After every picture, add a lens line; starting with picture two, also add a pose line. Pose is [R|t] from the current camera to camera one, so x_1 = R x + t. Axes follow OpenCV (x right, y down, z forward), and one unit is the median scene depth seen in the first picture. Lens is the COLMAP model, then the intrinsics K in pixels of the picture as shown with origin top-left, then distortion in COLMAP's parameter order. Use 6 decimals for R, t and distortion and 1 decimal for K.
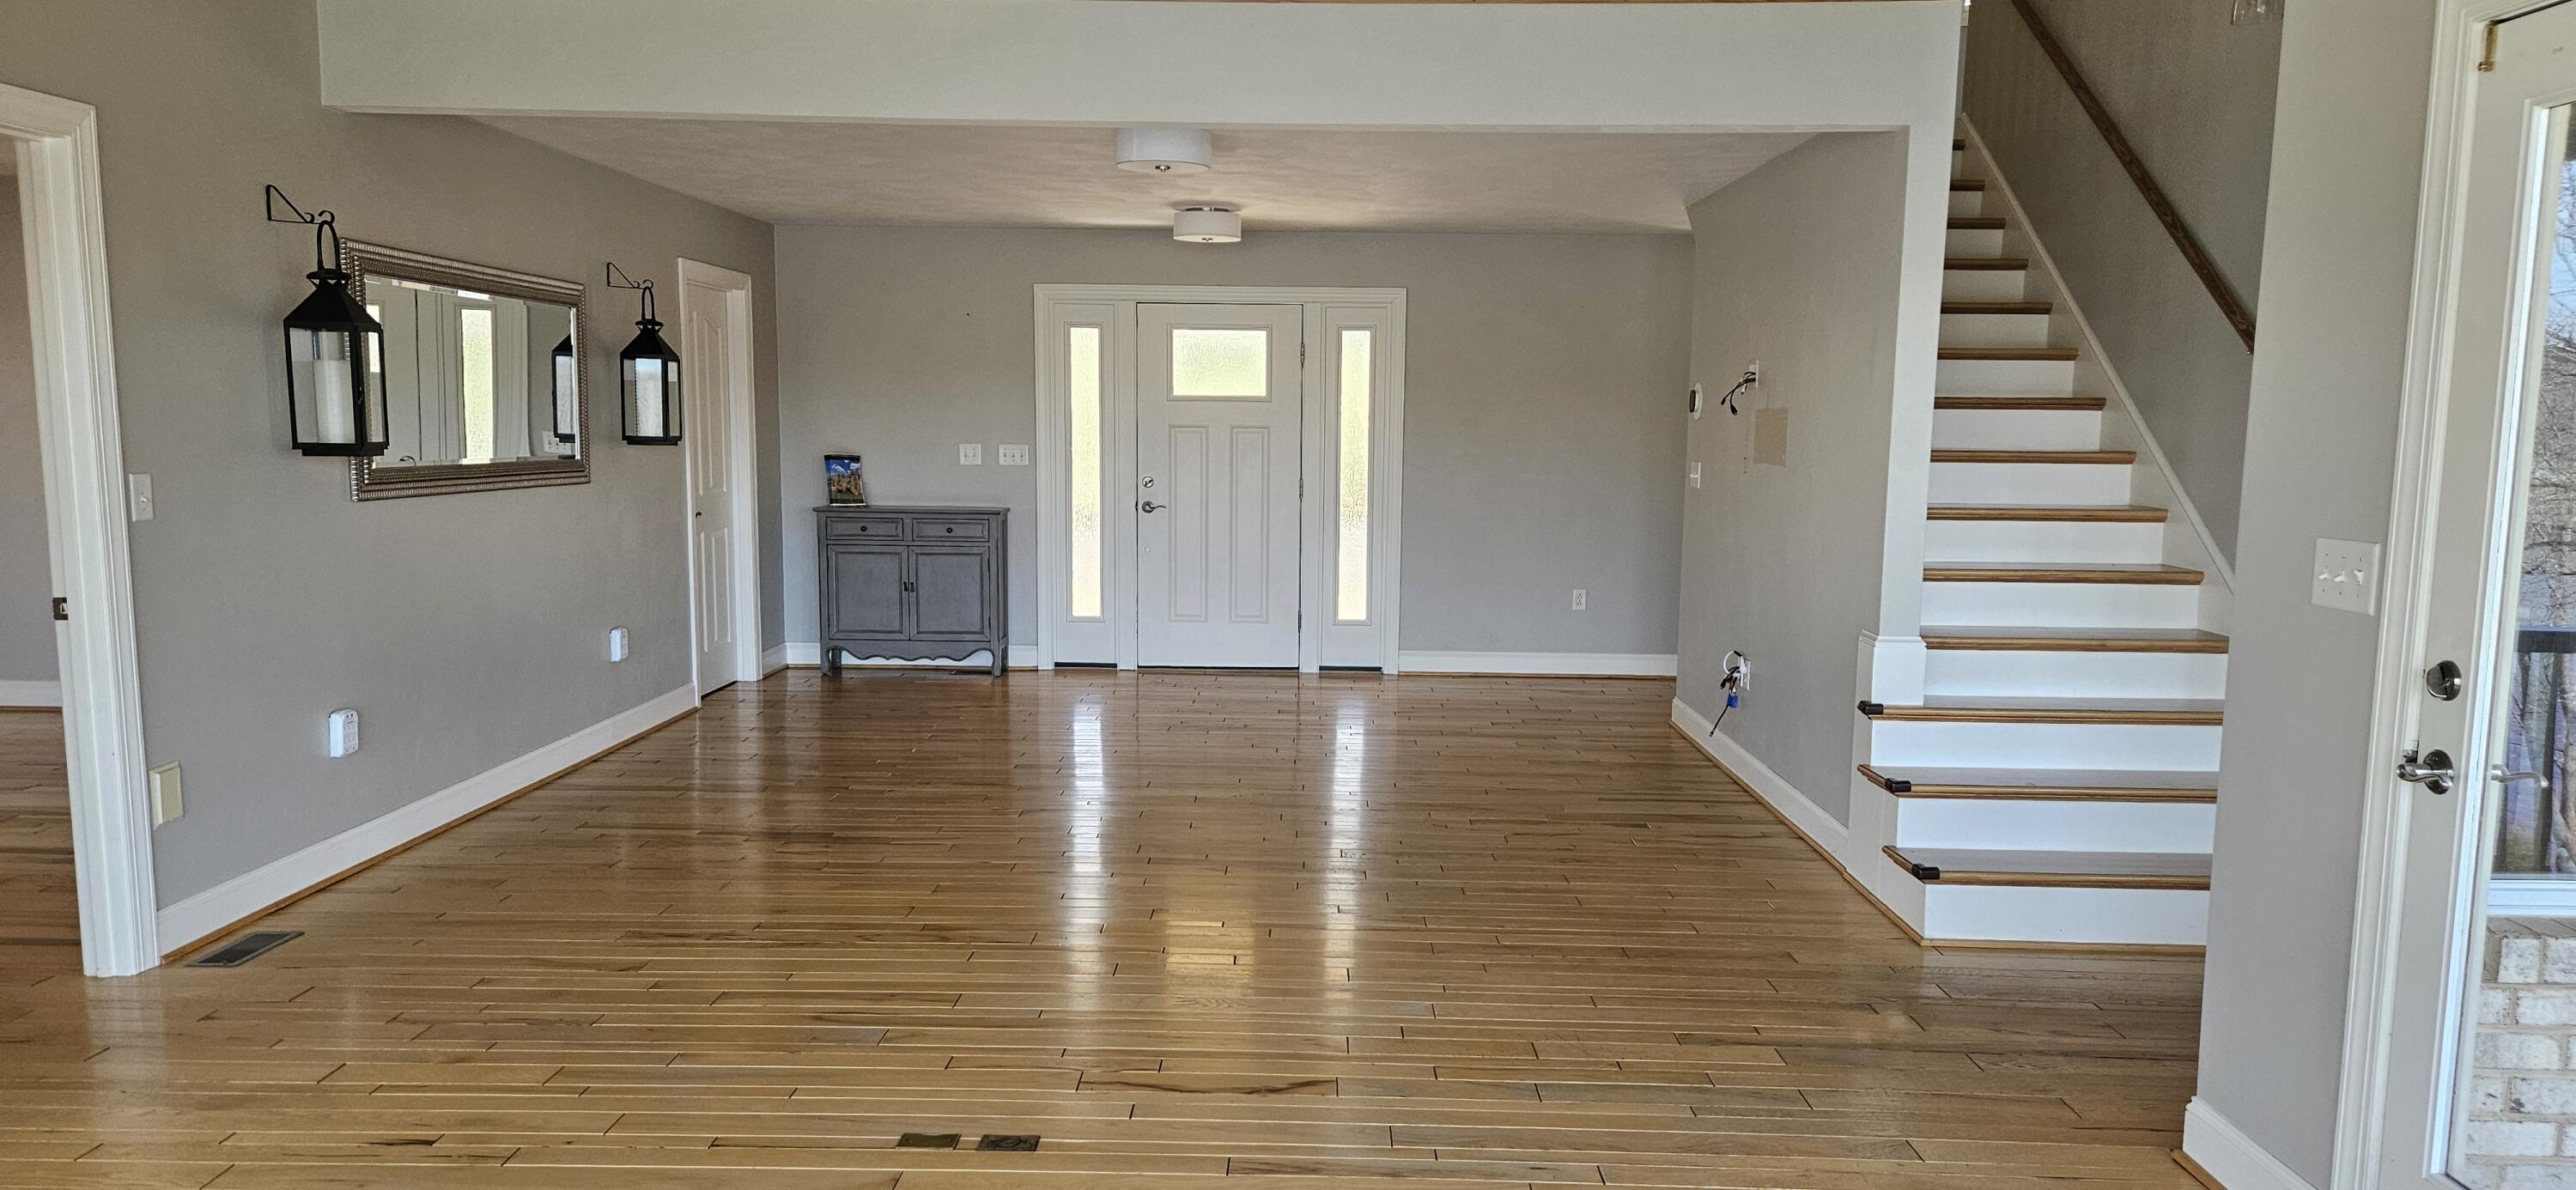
lens RADIAL K [[1719.8, 0, 1274.6], [0, 1719.8, 613.0], [0, 0, 1]] dist [0.046532, -0.001996]
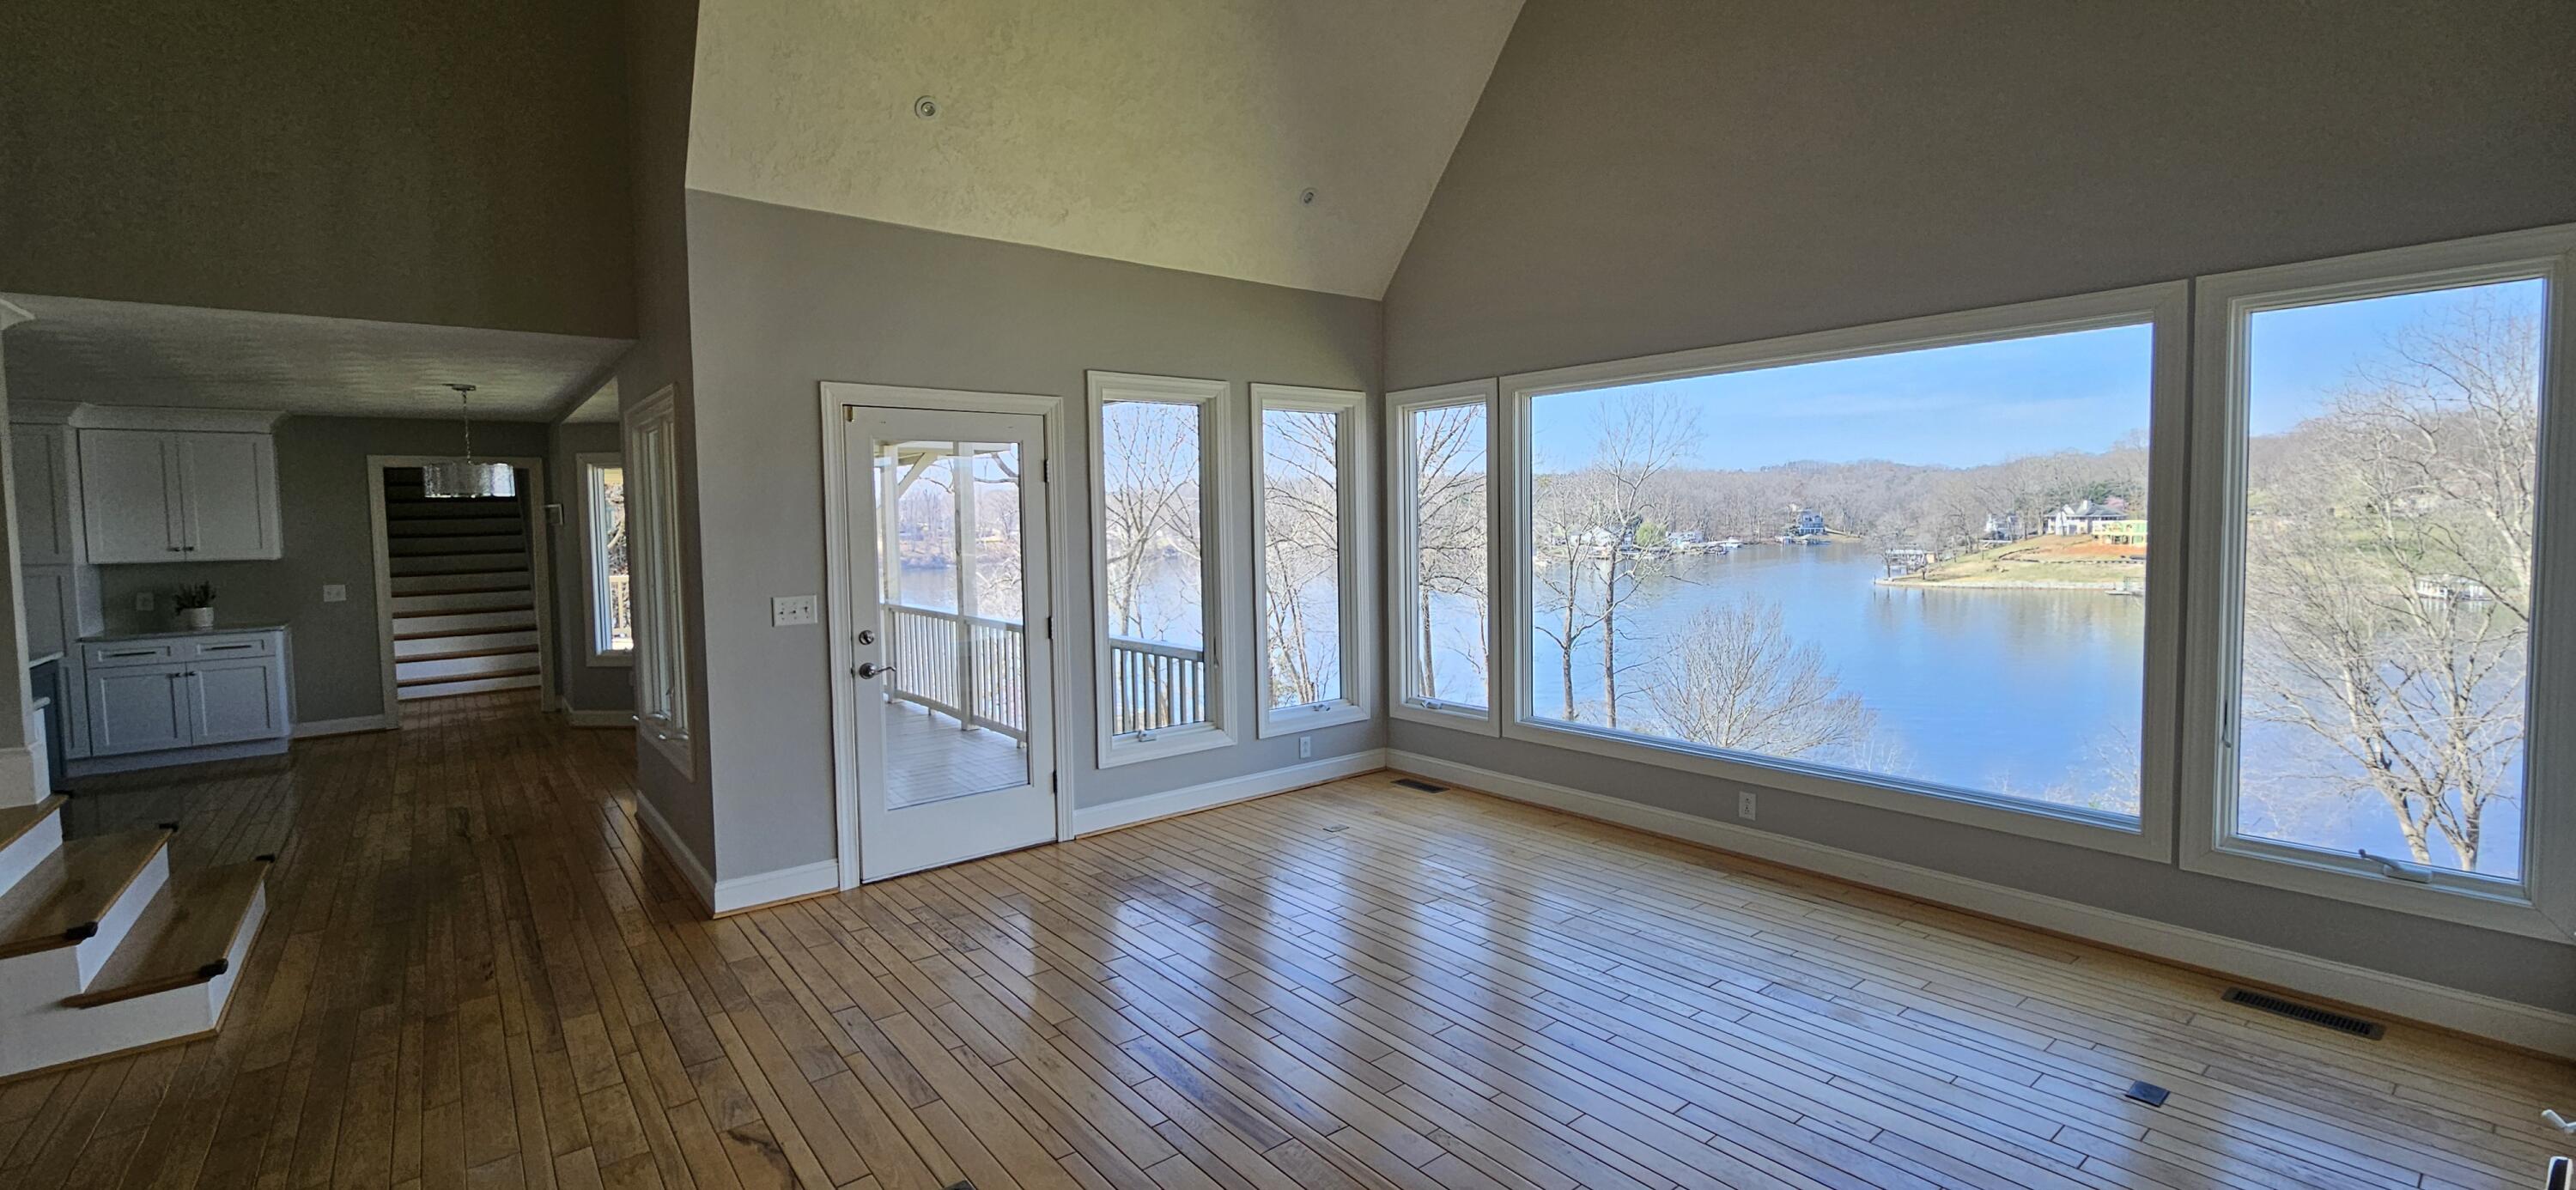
lens RADIAL K [[1059.1, 0, 1276.5], [0, 1059.1, 571.8], [0, 0, 1]] dist [0.002297, -0.001825]
pose [[-0.638506, -0.041762, 0.768483, -0.292988], [0.099450, 0.985678, 0.136195, -0.064967], [-0.763164, 0.163387, -0.625208, 0.438555]]
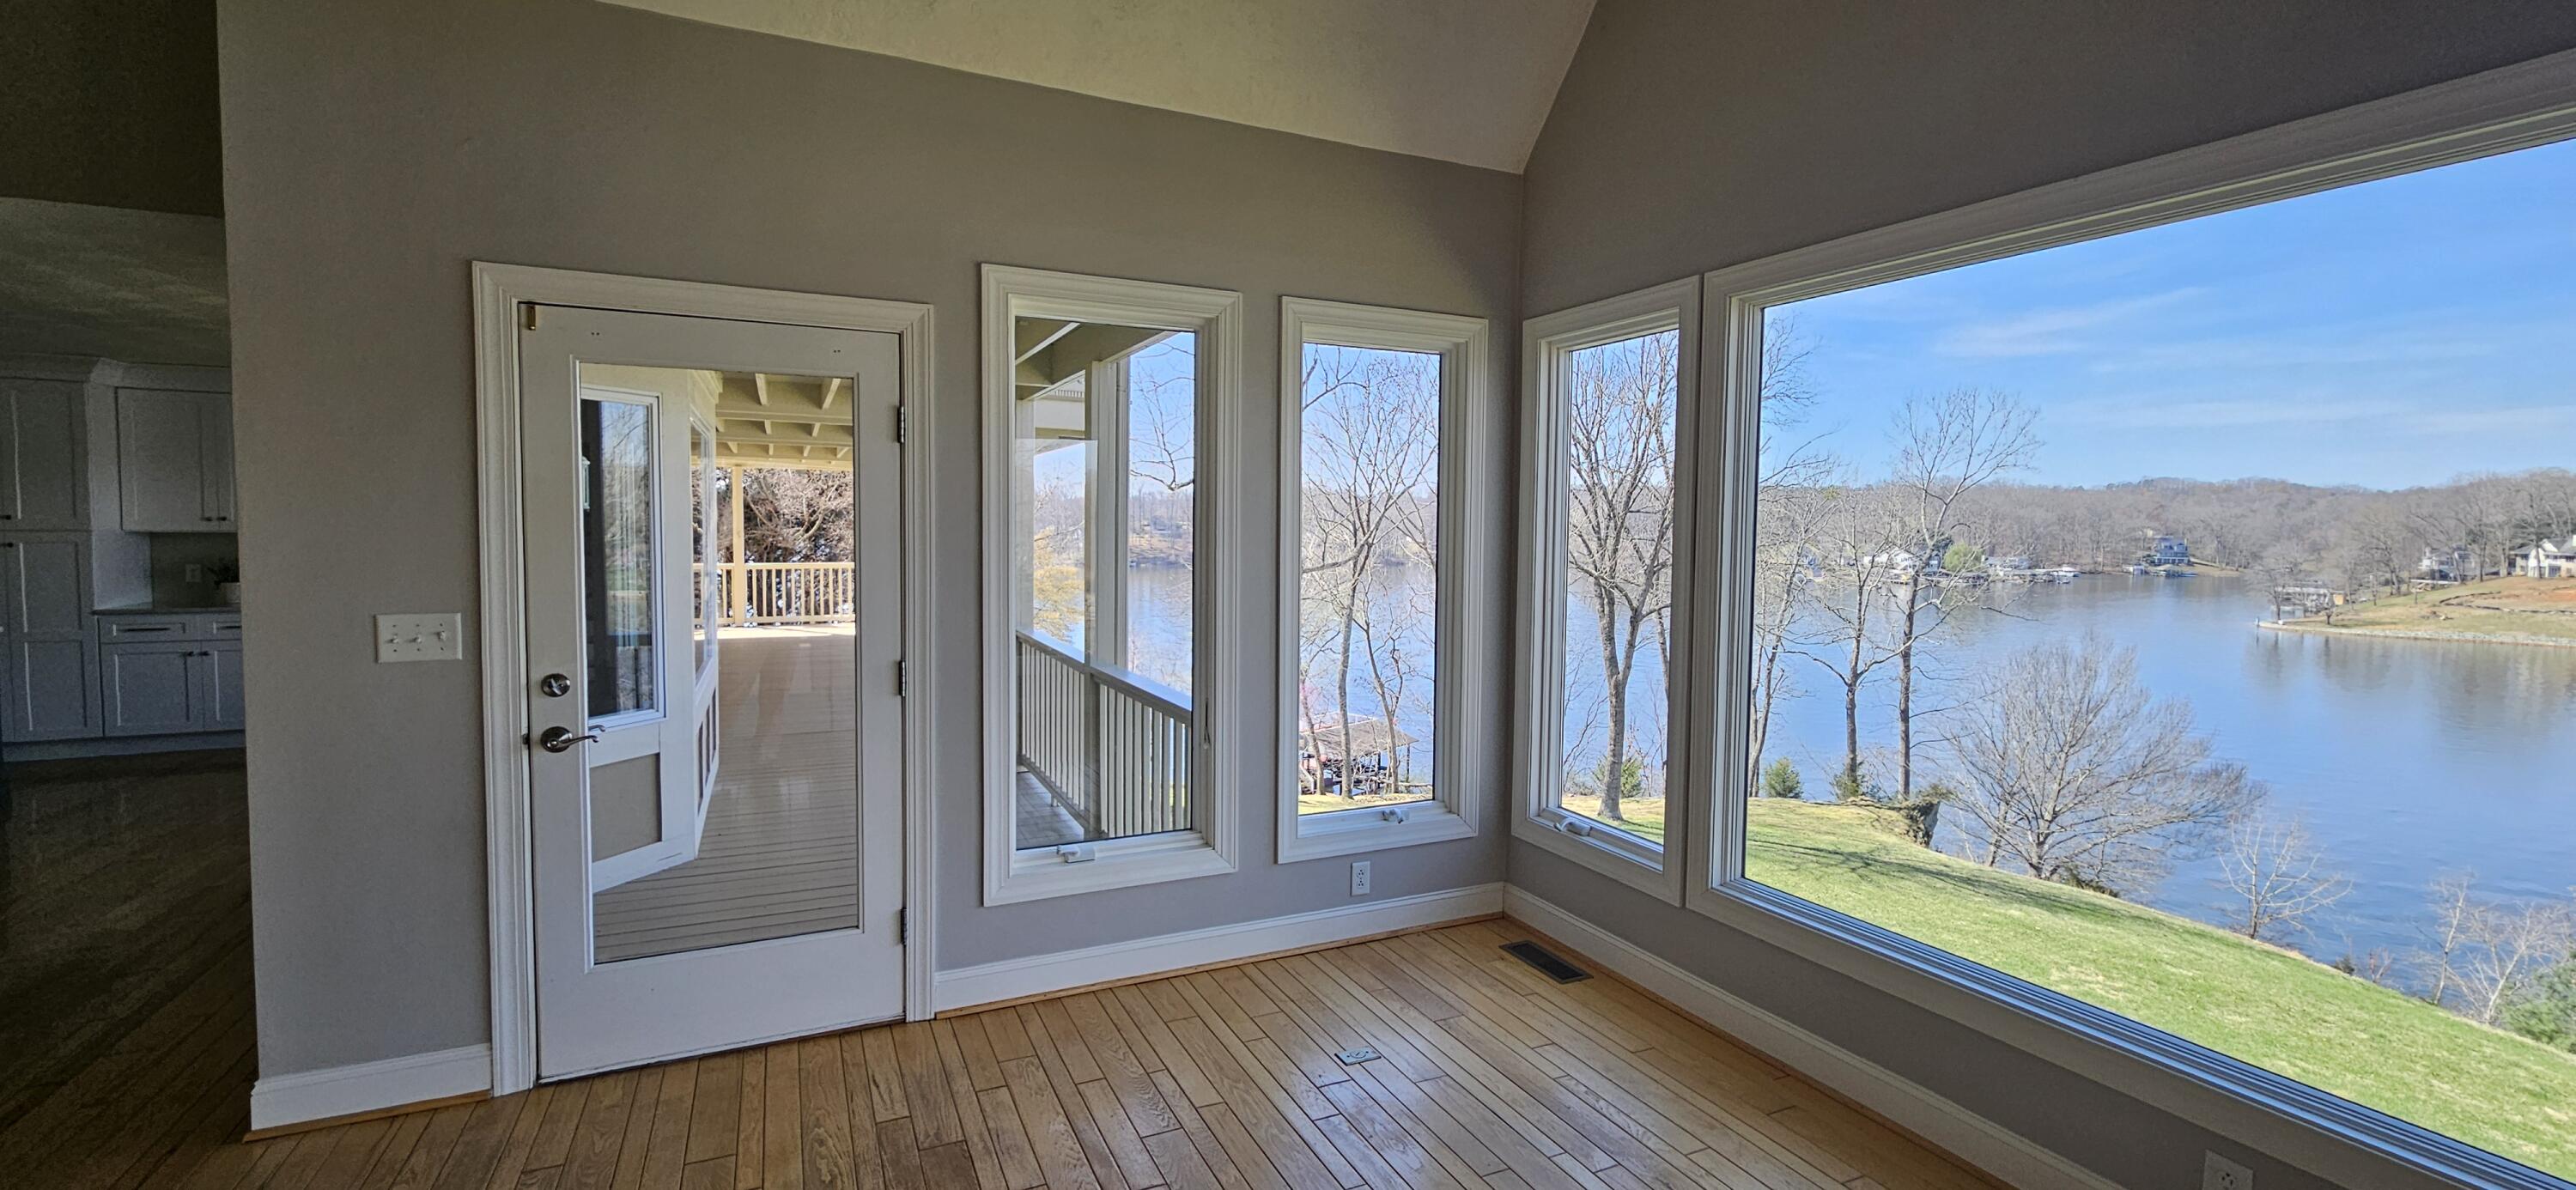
lens RADIAL K [[1059.1, 0, 1281.4], [0, 1059.1, 579.4], [0, 0, 1]] dist [0.002297, -0.001825]
pose [[-0.443855, -0.065503, 0.893701, -0.157215], [0.088075, 0.989307, 0.116253, -0.034202], [-0.891760, 0.130312, -0.433340, 0.229410]]
